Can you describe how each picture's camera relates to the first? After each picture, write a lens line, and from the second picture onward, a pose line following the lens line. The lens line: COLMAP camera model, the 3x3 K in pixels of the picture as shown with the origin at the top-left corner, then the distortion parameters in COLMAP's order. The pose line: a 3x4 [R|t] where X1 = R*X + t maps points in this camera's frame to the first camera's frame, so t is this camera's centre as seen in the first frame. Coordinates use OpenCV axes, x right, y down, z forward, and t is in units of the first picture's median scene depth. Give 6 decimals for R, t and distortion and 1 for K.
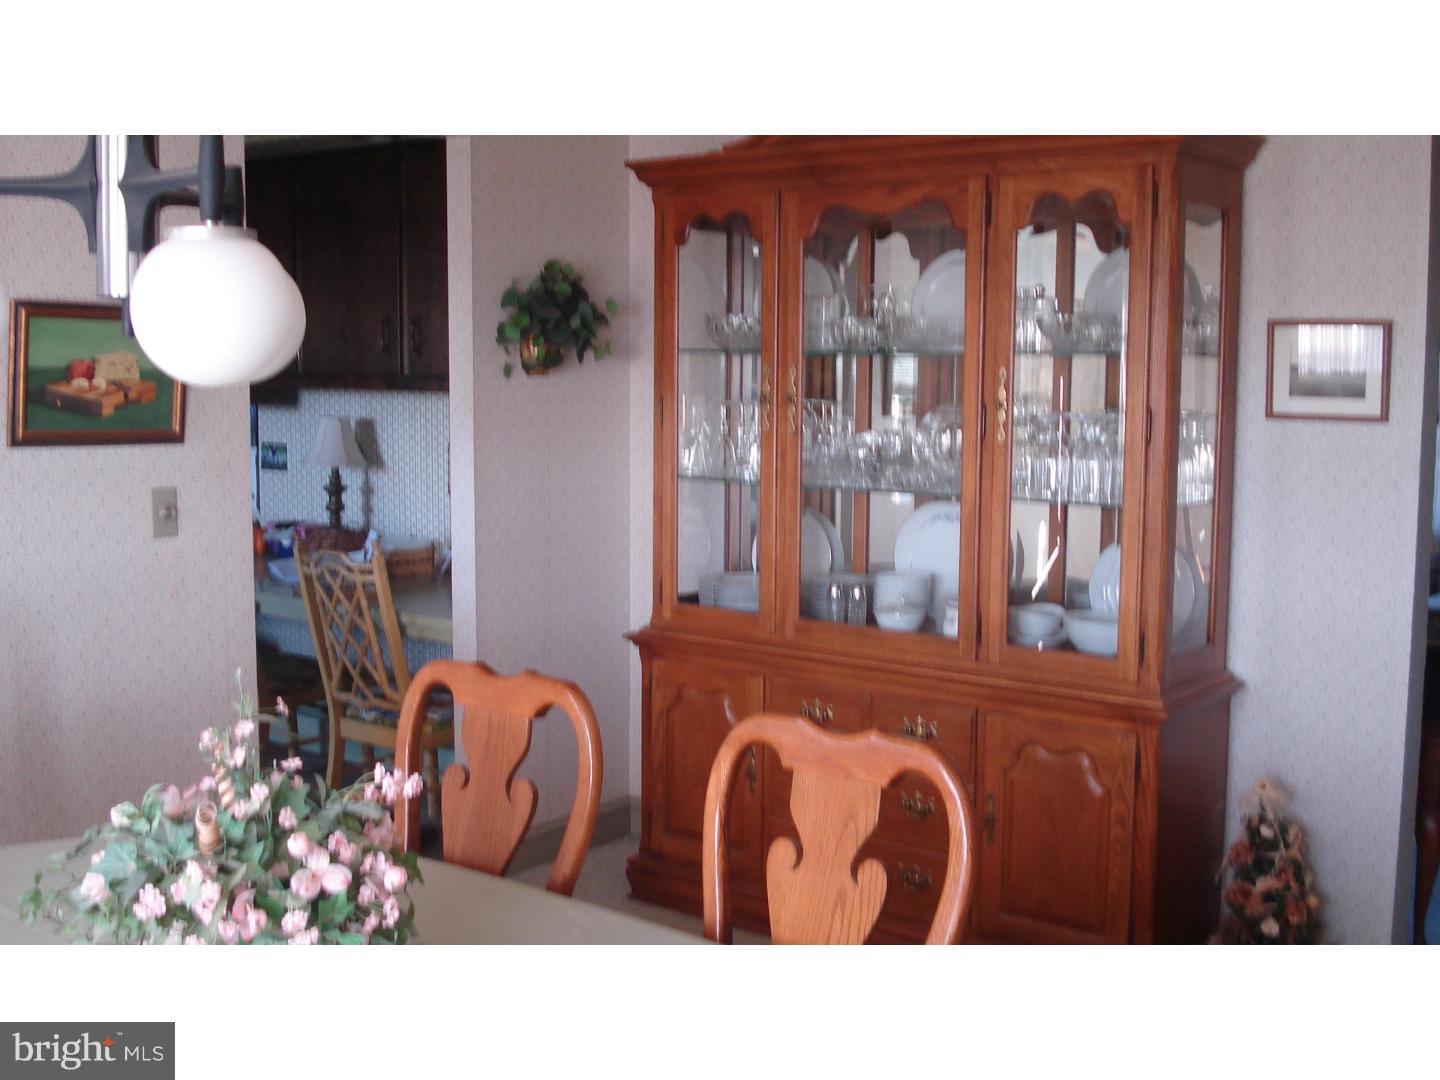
lens RADIAL K [[1625.3, 0, 720.0], [0, 1625.3, 540.0], [0, 0, 1]] dist [-0.105313, 0.014316]
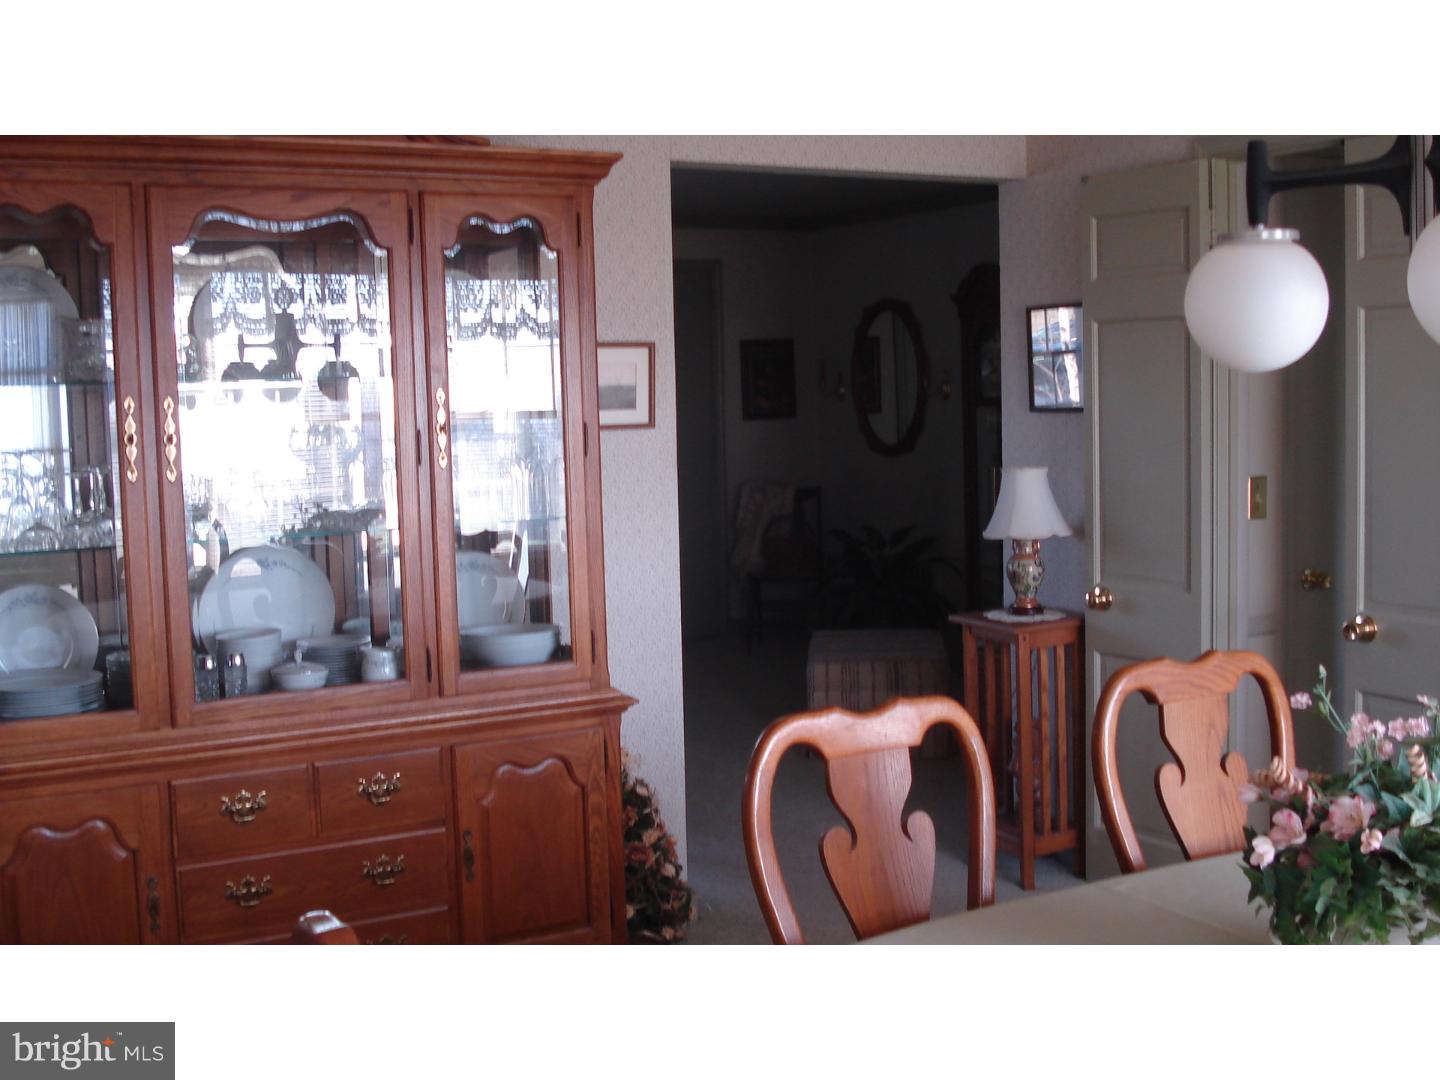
lens RADIAL K [[1625.3, 0, 720.0], [0, 1625.3, 540.0], [0, 0, 1]] dist [-0.105313, 0.014316]
pose [[0.388797, -0.099237, 0.915963, -0.680811], [0.123575, 0.990816, 0.054893, -0.051457], [-0.912999, 0.091847, 0.397489, 0.483352]]
